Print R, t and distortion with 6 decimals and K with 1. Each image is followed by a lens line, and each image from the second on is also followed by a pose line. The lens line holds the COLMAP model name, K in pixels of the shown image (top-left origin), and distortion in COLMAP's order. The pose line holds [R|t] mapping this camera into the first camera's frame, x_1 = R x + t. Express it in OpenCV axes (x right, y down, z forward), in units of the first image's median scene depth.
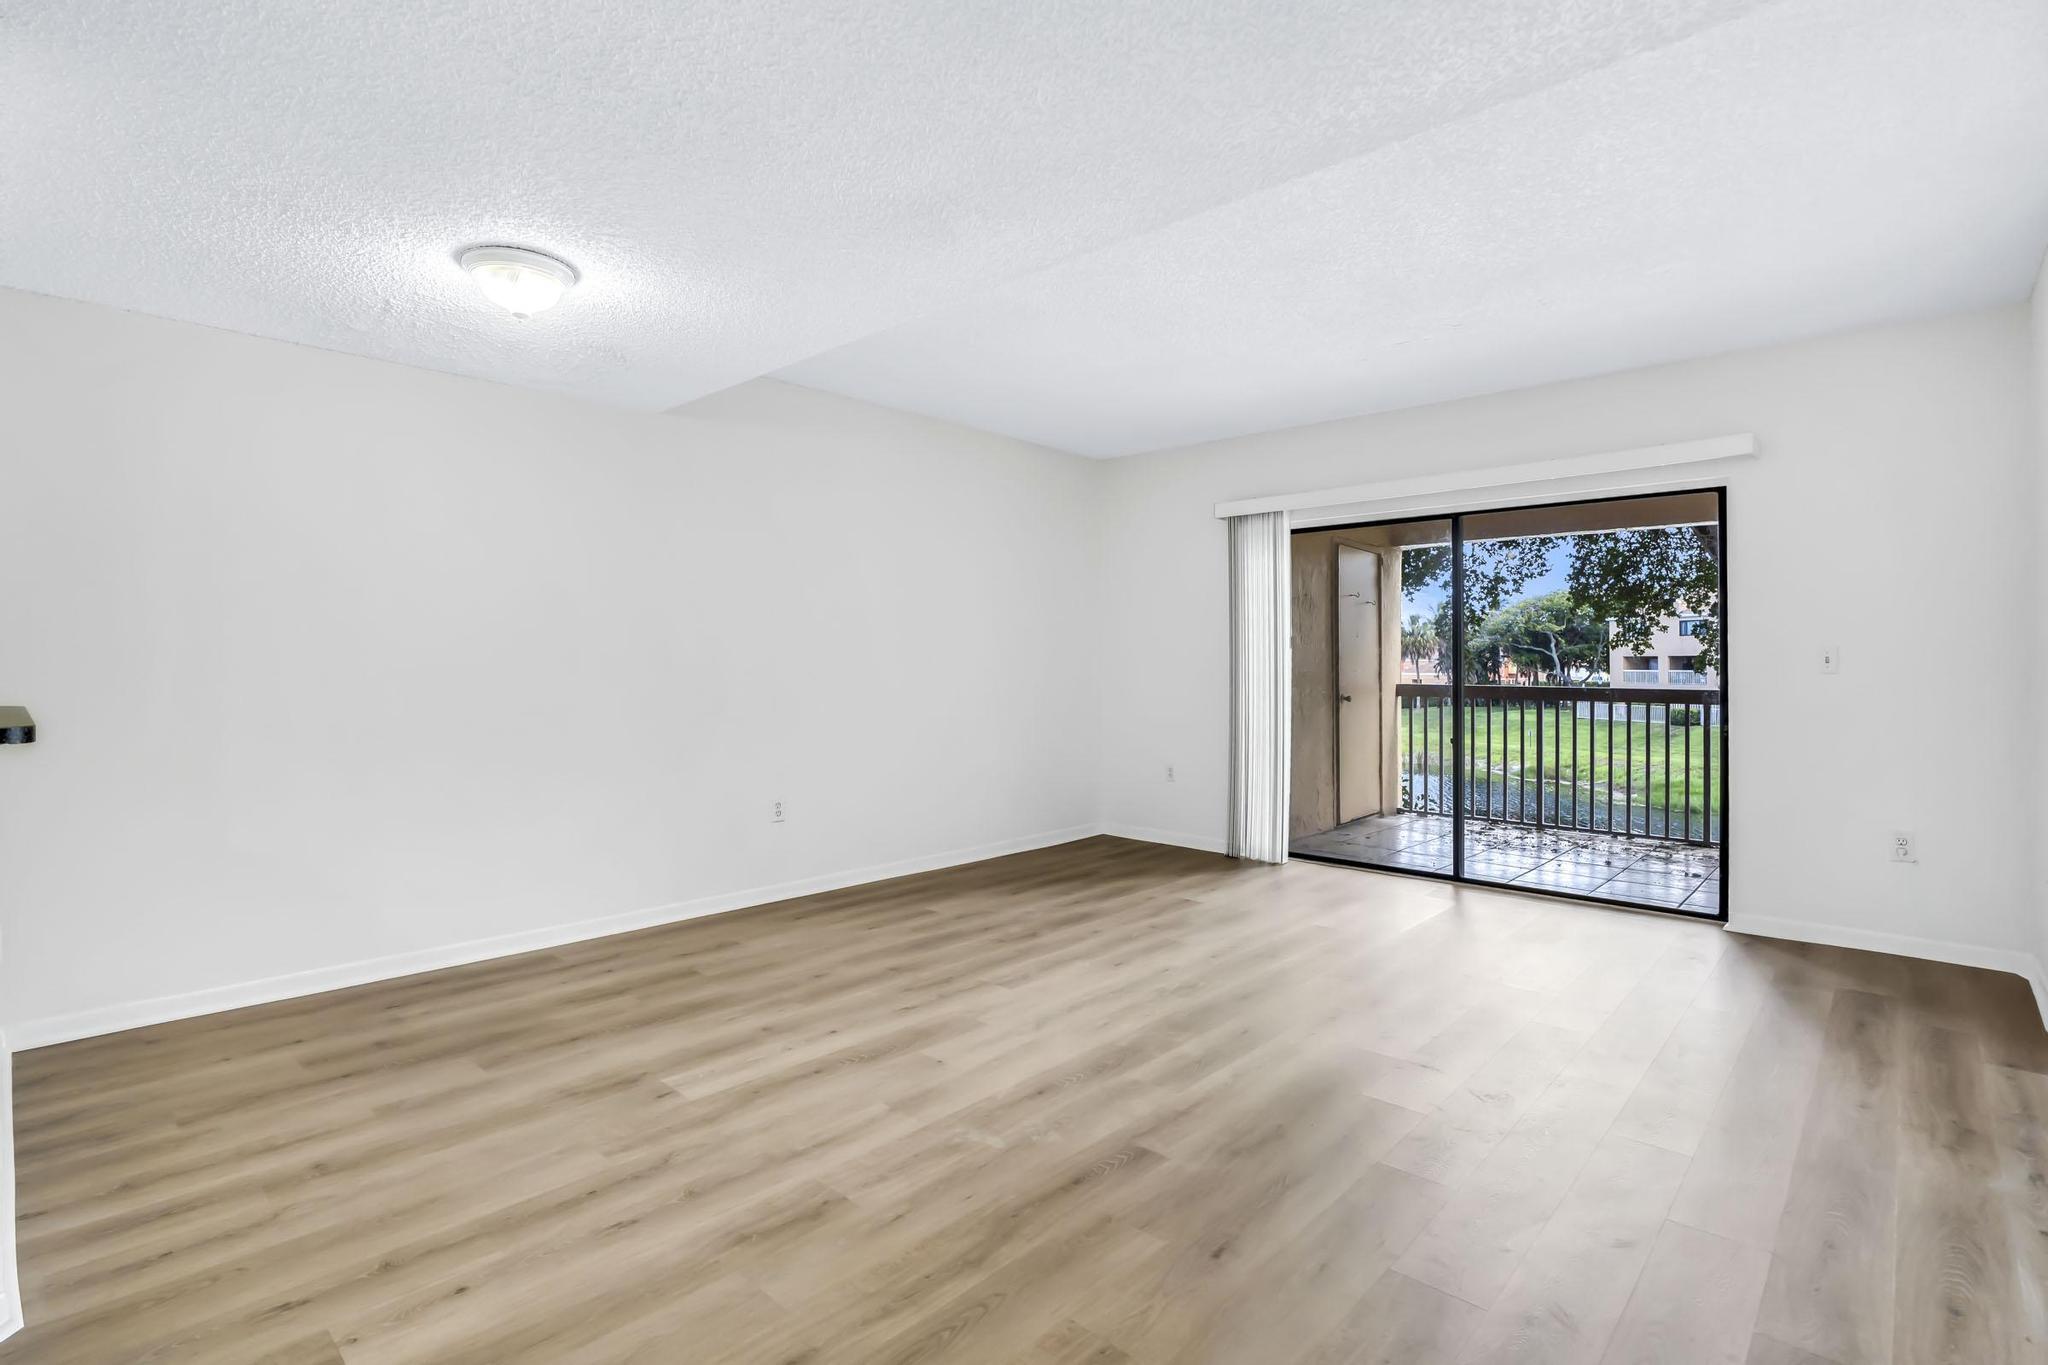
lens RADIAL K [[972.5, 0, 1033.4], [0, 972.5, 681.2], [0, 0, 1]] dist [-0.020242, 0.001934]
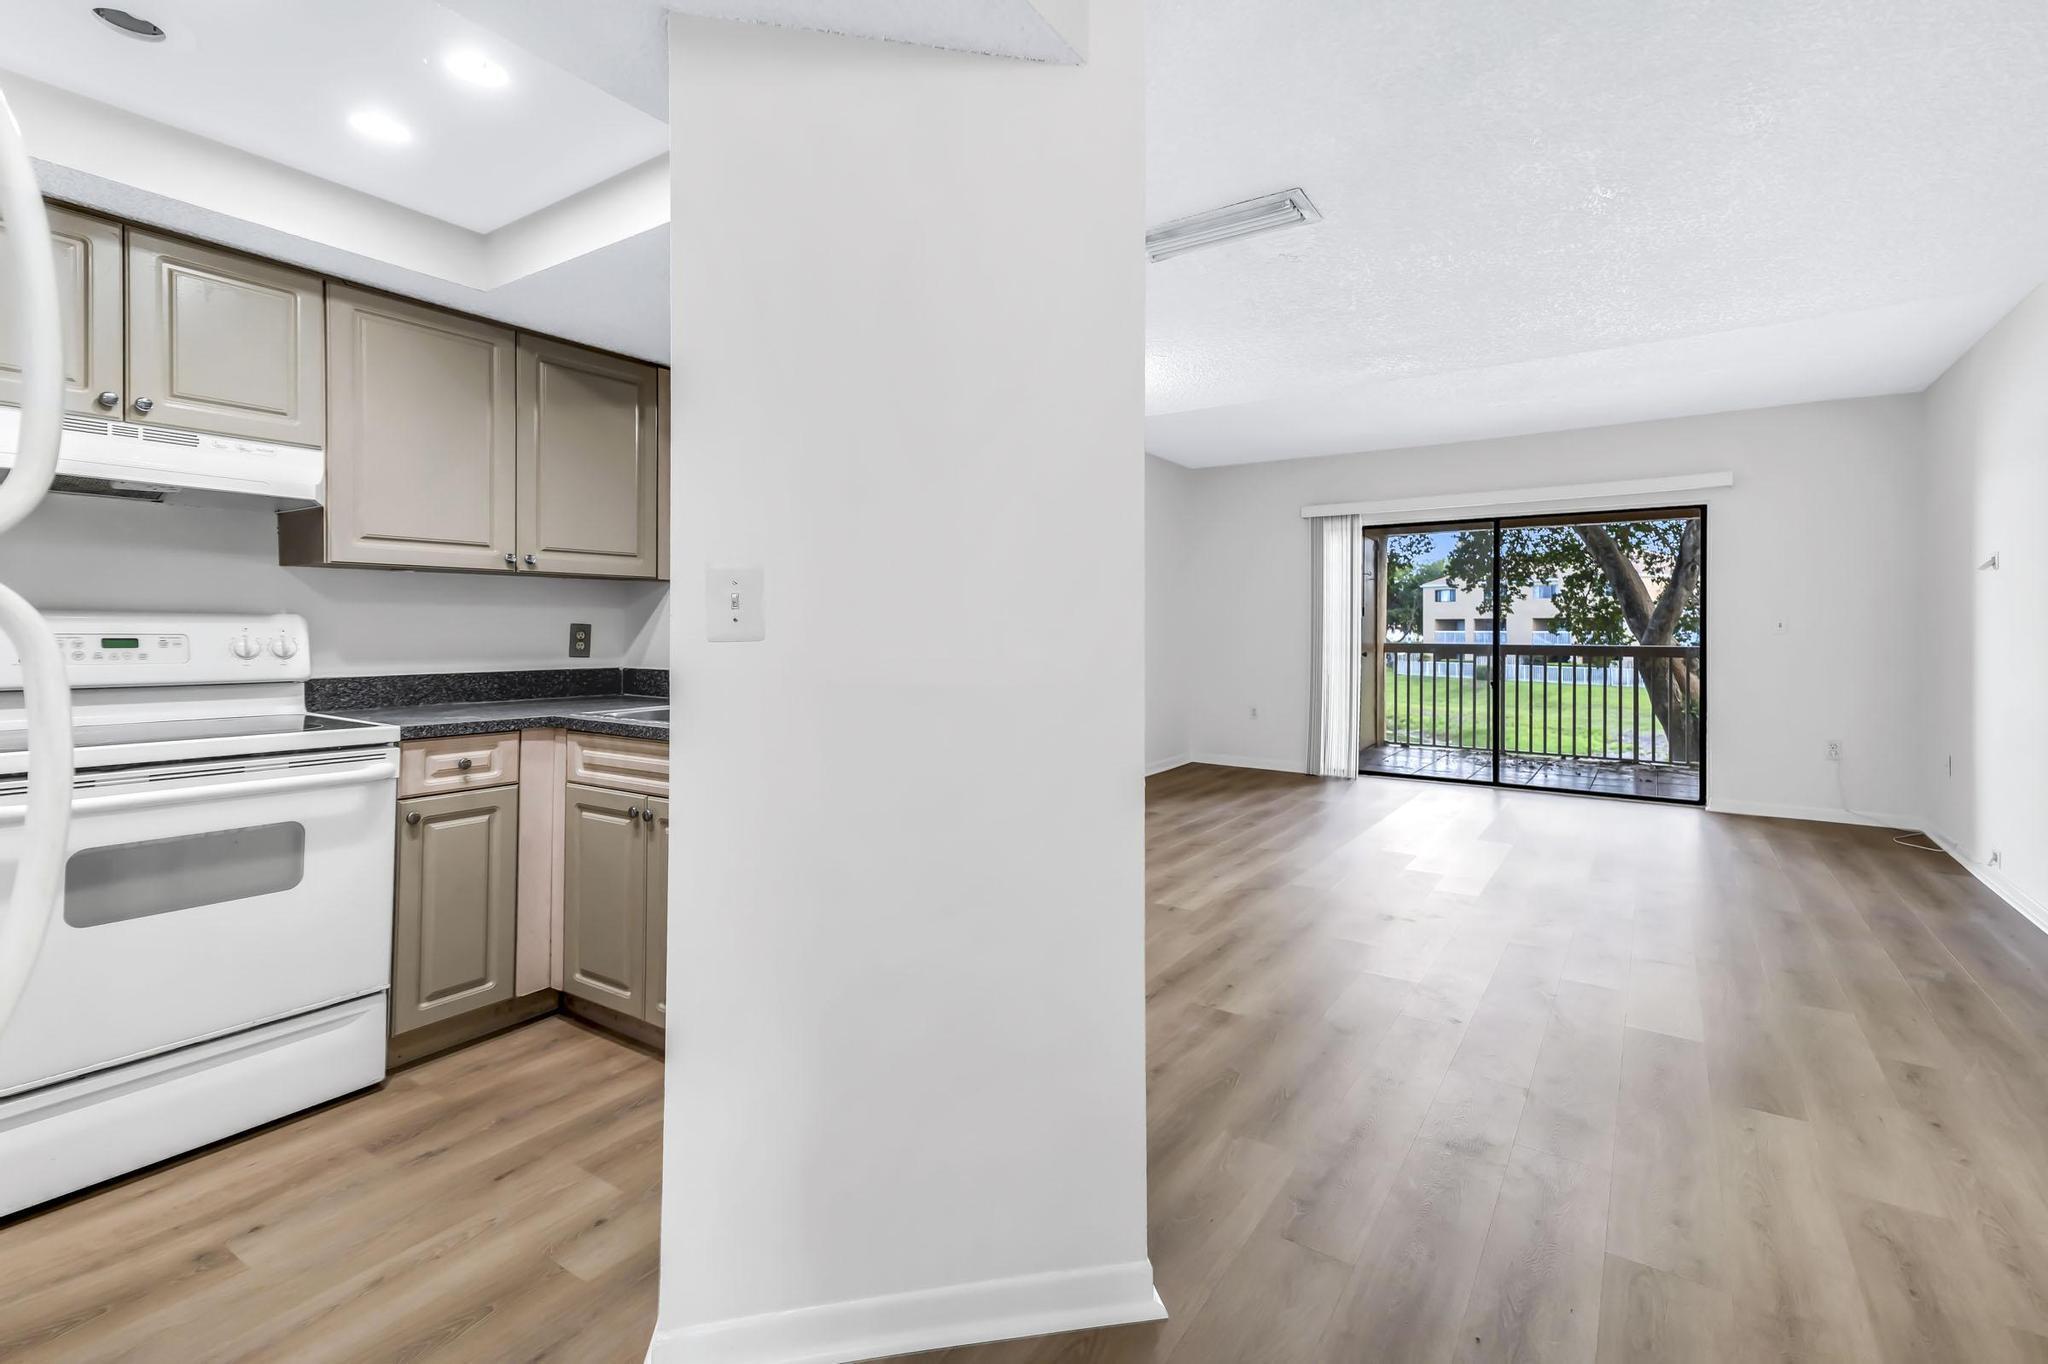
lens RADIAL K [[921.1, 0, 1022.3], [0, 921.1, 625.4], [0, 0, 1]] dist [0.045002, -0.007875]
pose [[0.990762, 0.000072, 0.135610, -0.604758], [0.002338, 0.999842, -0.017617, -0.000210], [-0.135589, 0.017771, 0.990606, -0.326557]]
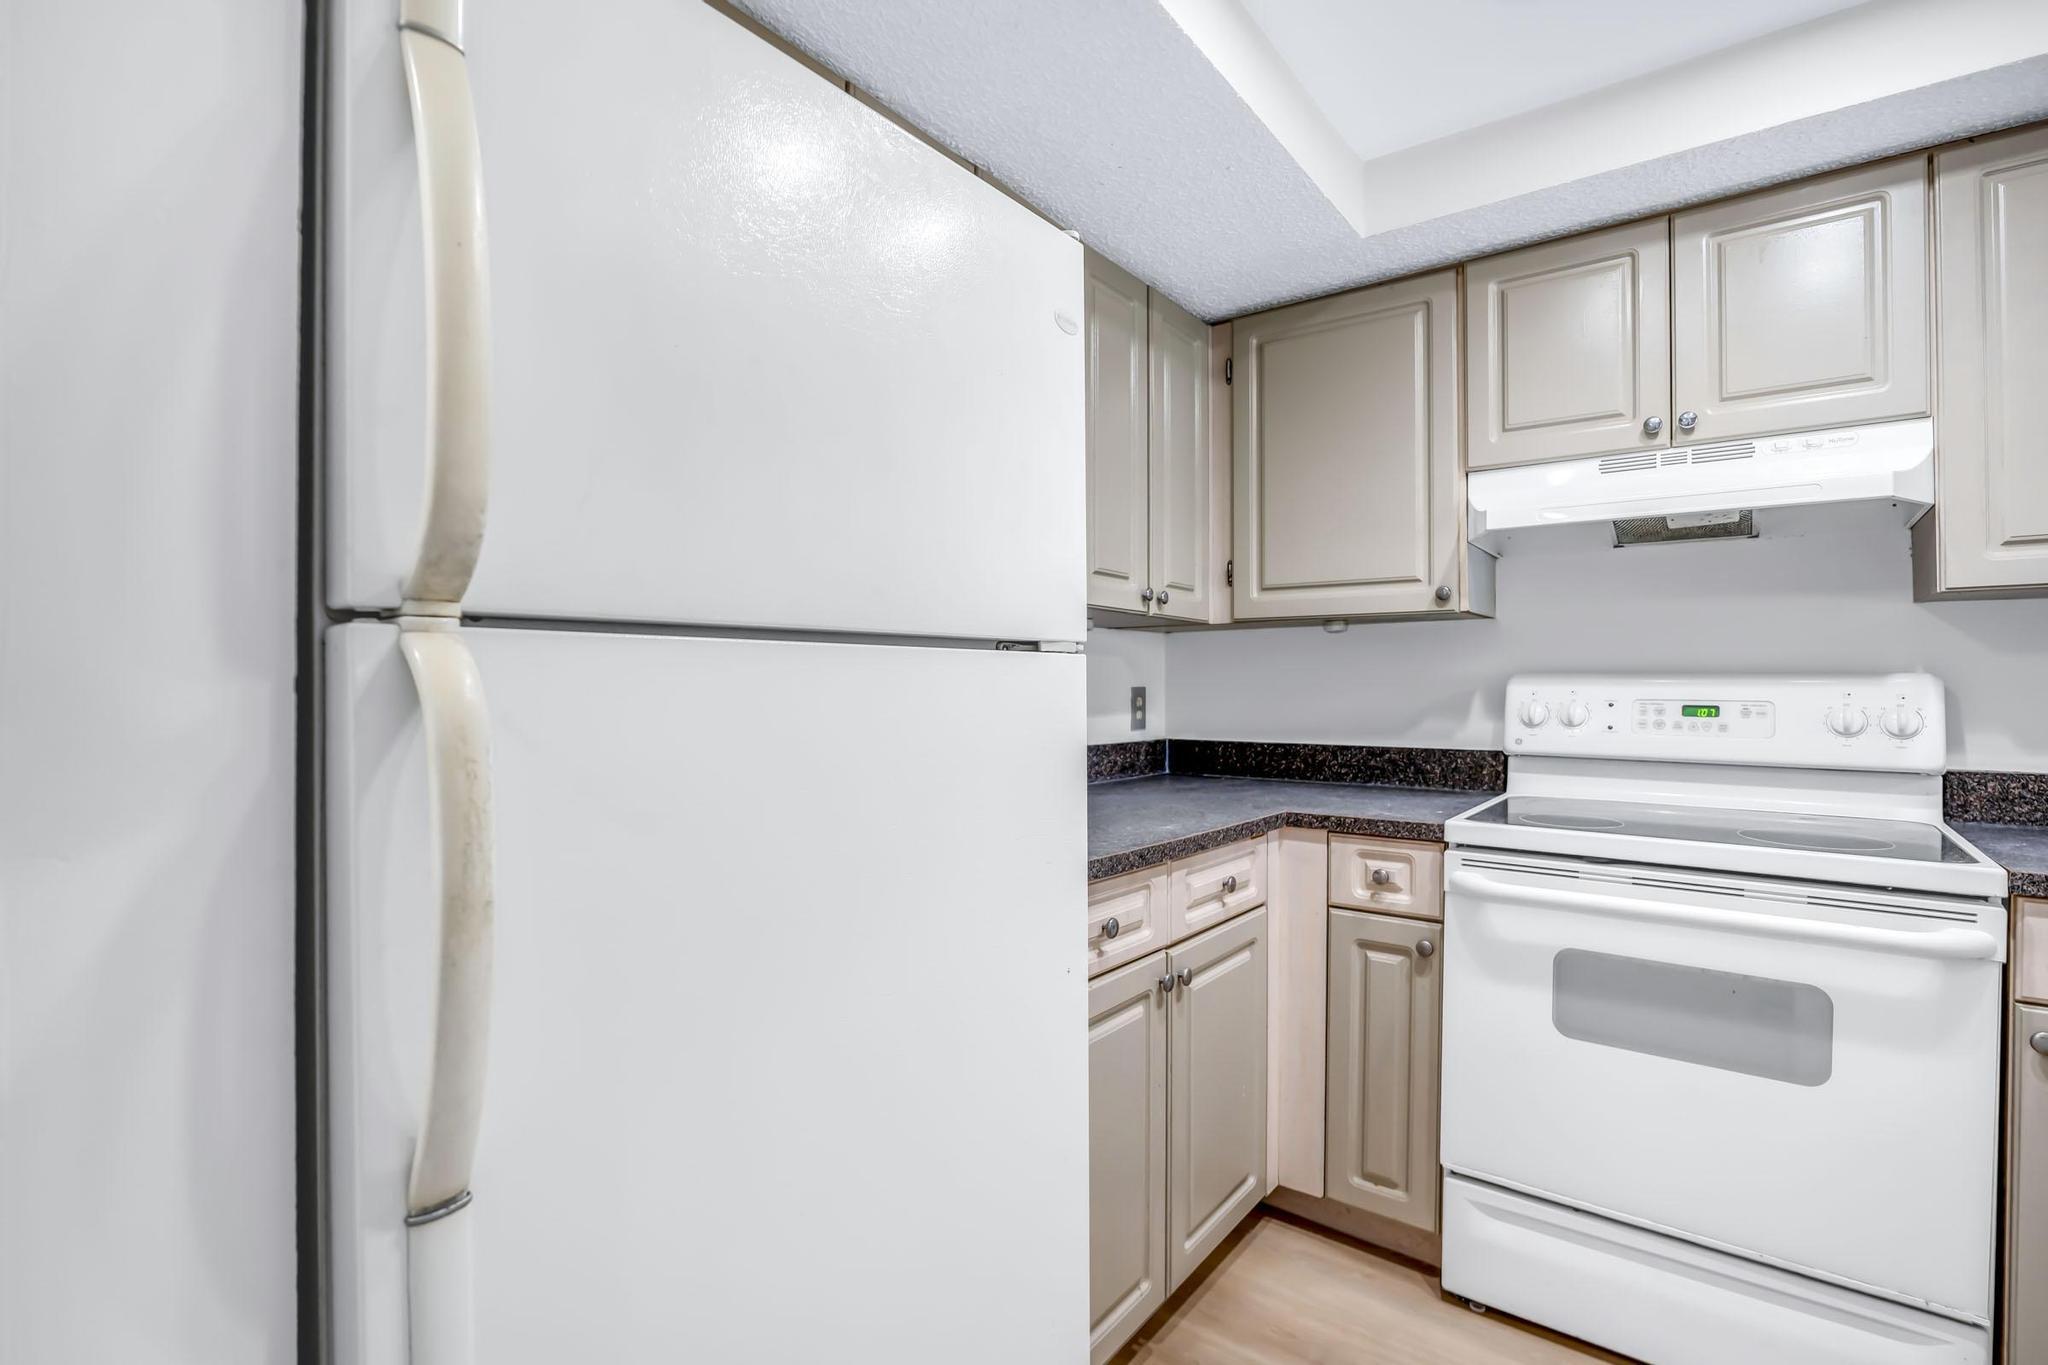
lens RADIAL K [[958.2, 0, 1027.5], [0, 958.2, 685.3], [0, 0, 1]] dist [-0.024381, 0.004760]
pose [[0.080623, -0.006309, -0.996725, -0.613653], [-0.017456, 0.999818, -0.007740, -0.005060], [0.996592, 0.018023, 0.080498, -0.018380]]
